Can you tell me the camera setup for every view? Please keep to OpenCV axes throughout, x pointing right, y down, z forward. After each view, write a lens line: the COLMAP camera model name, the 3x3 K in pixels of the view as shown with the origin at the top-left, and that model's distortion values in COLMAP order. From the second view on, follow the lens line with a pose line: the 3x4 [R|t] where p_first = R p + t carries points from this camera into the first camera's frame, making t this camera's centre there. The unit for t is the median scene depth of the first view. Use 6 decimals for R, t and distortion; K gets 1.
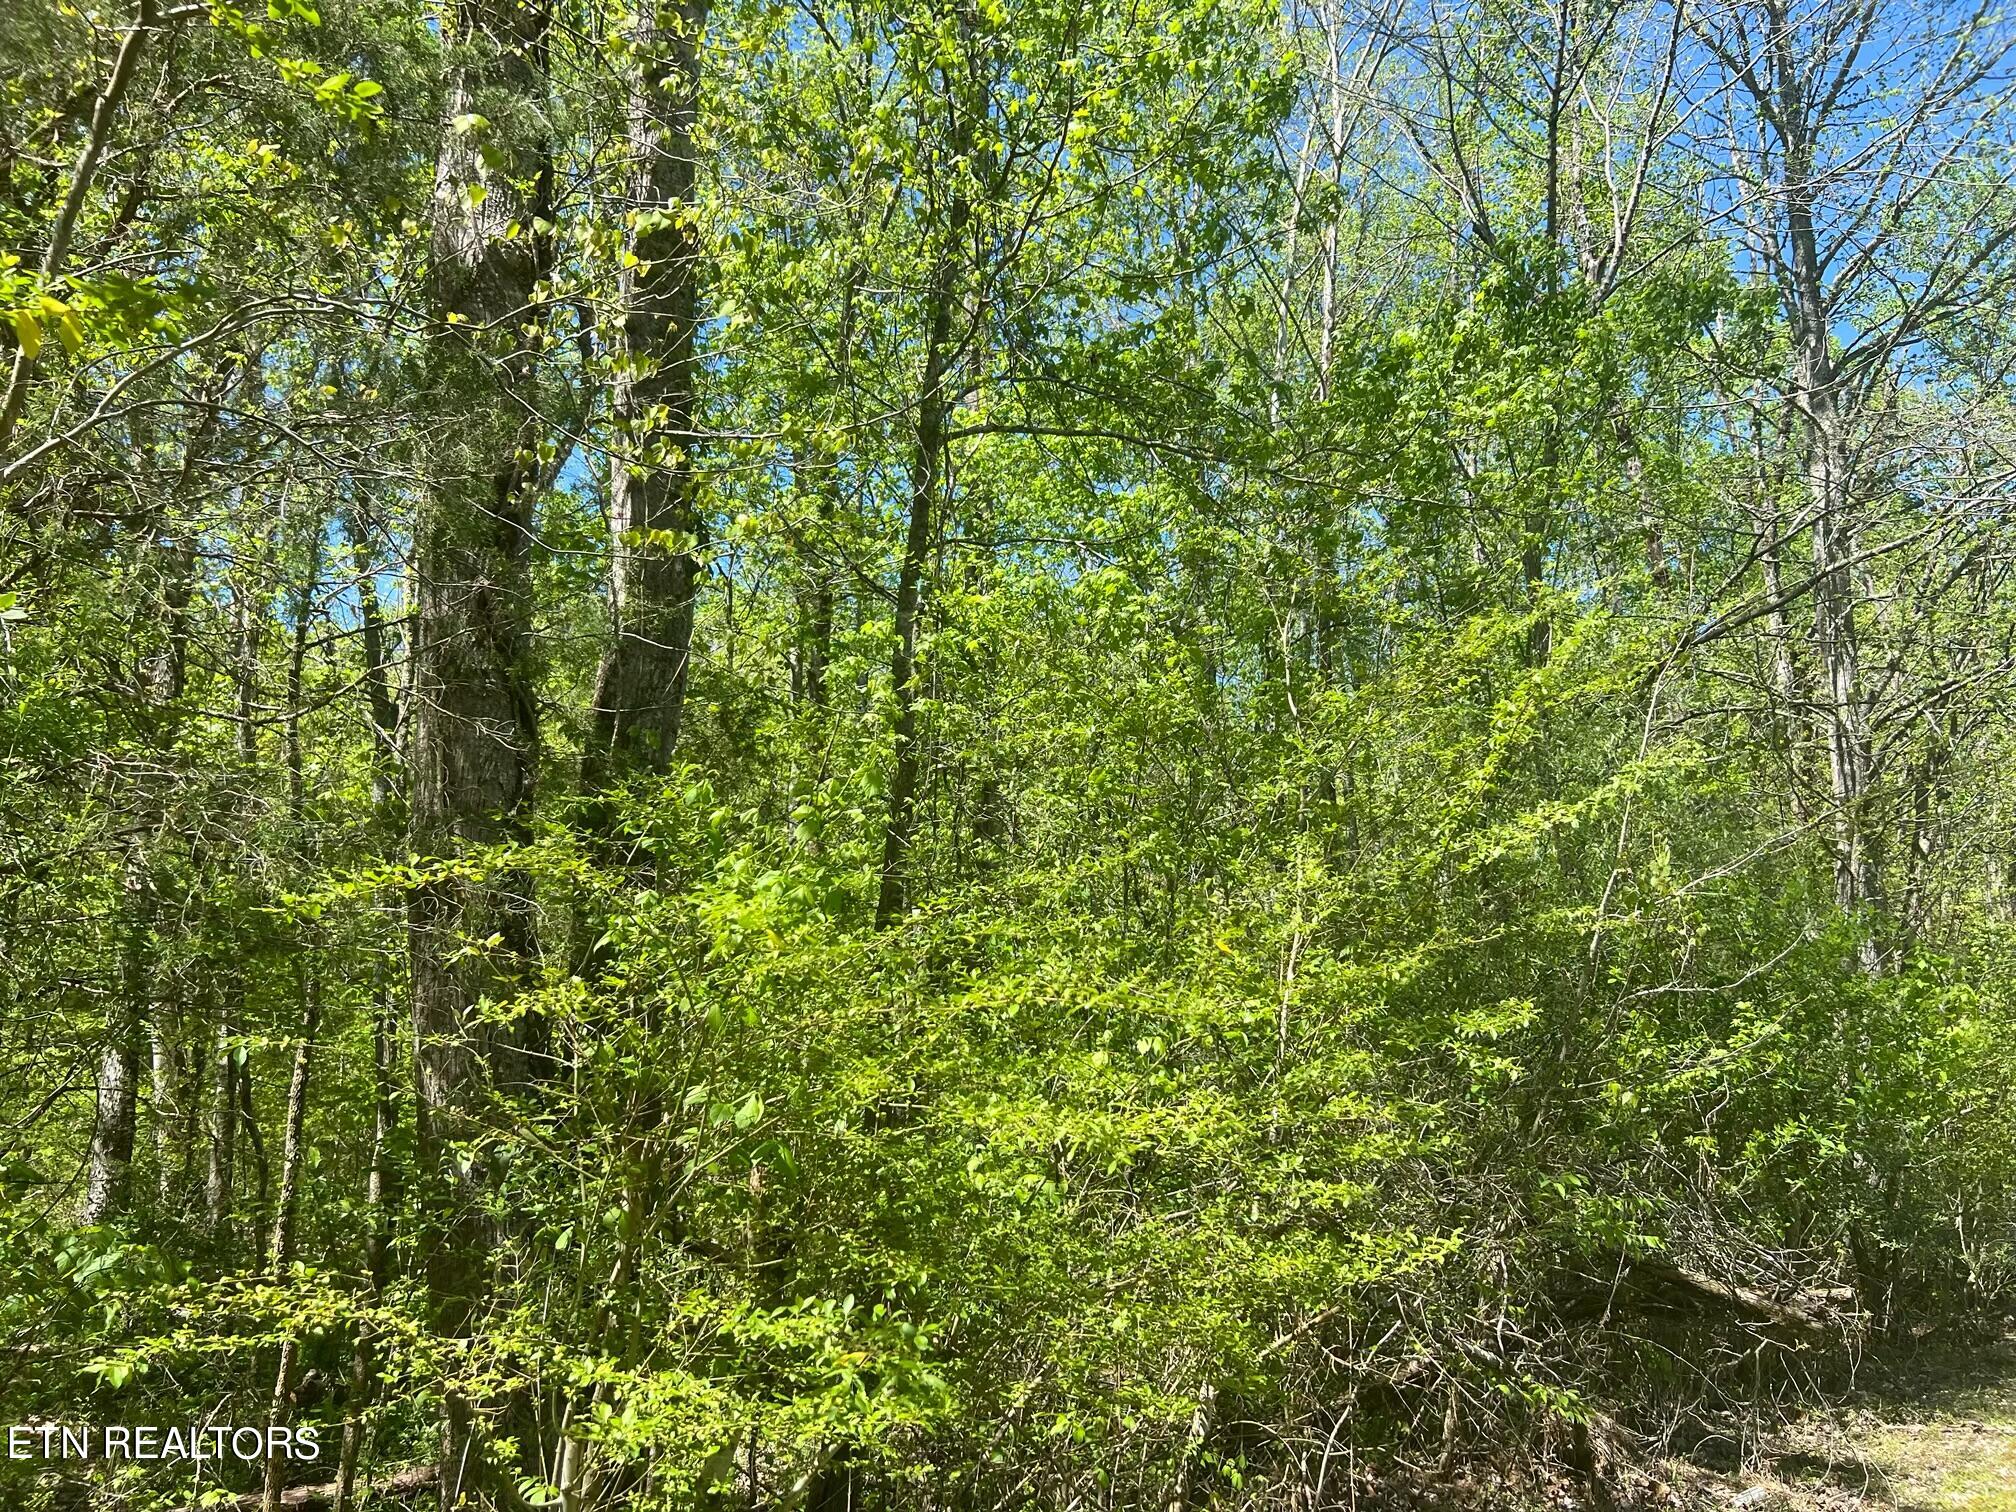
lens RADIAL K [[1513.7, 0, 1008.0], [0, 1513.7, 756.0], [0, 0, 1]] dist [0.064187, -0.060884]
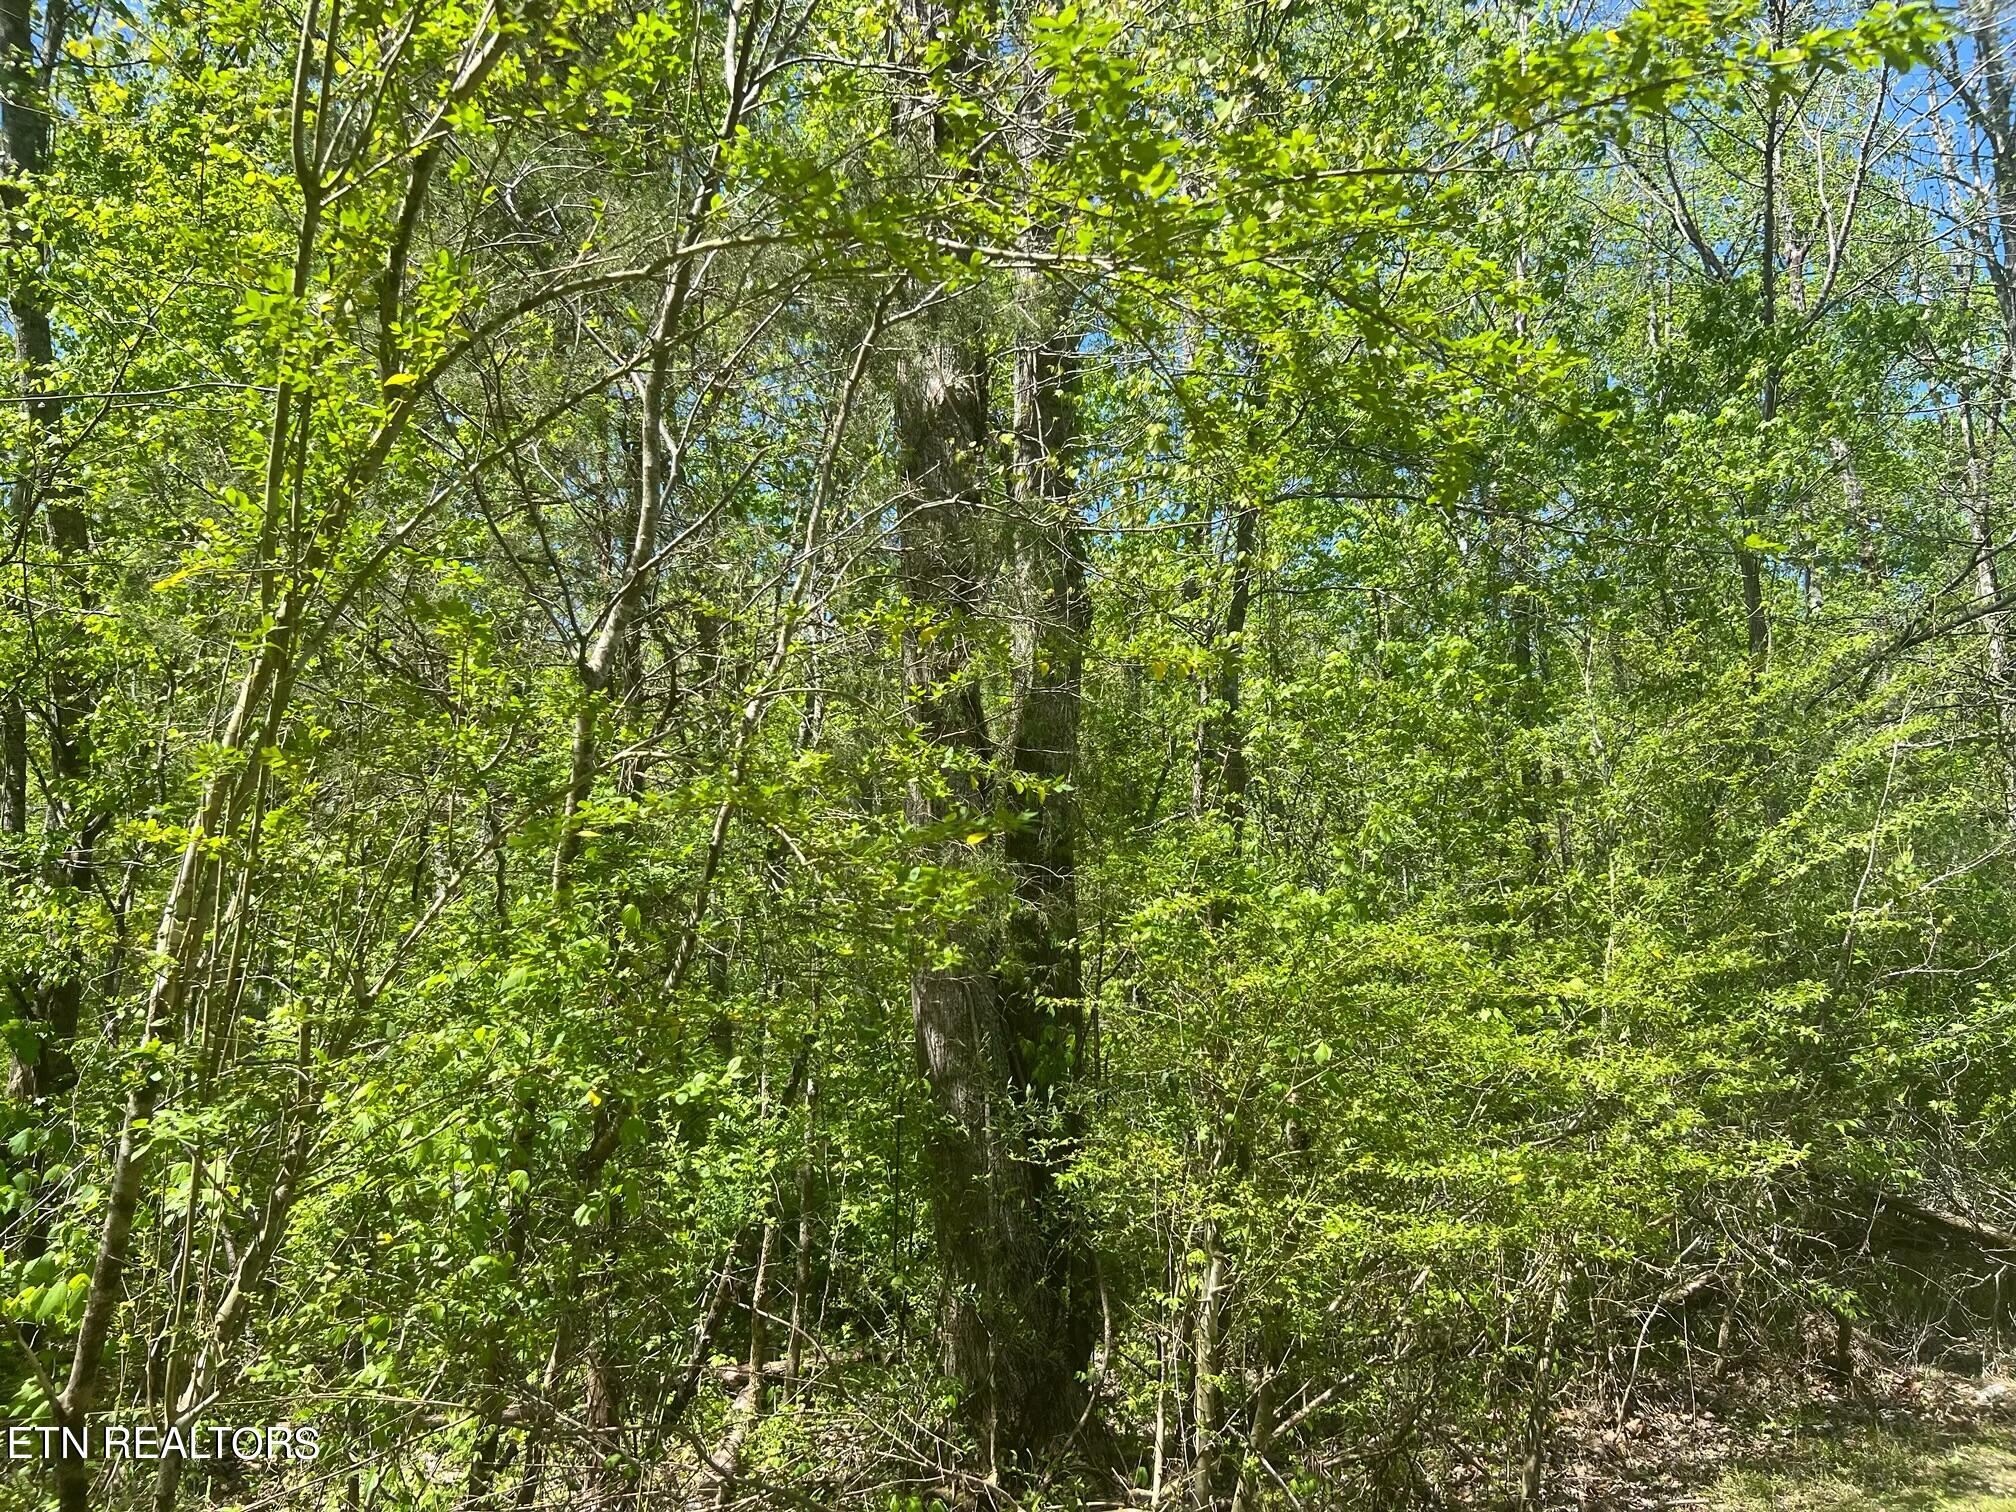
lens RADIAL K [[1505.7, 0, 1010.7], [0, 1505.7, 745.1], [0, 0, 1]] dist [0.050875, -0.059539]
pose [[0.994446, -0.013123, -0.104423, -0.134349], [0.013946, 0.999877, 0.007156, -0.038636], [0.104316, -0.008573, 0.994507, -0.230037]]
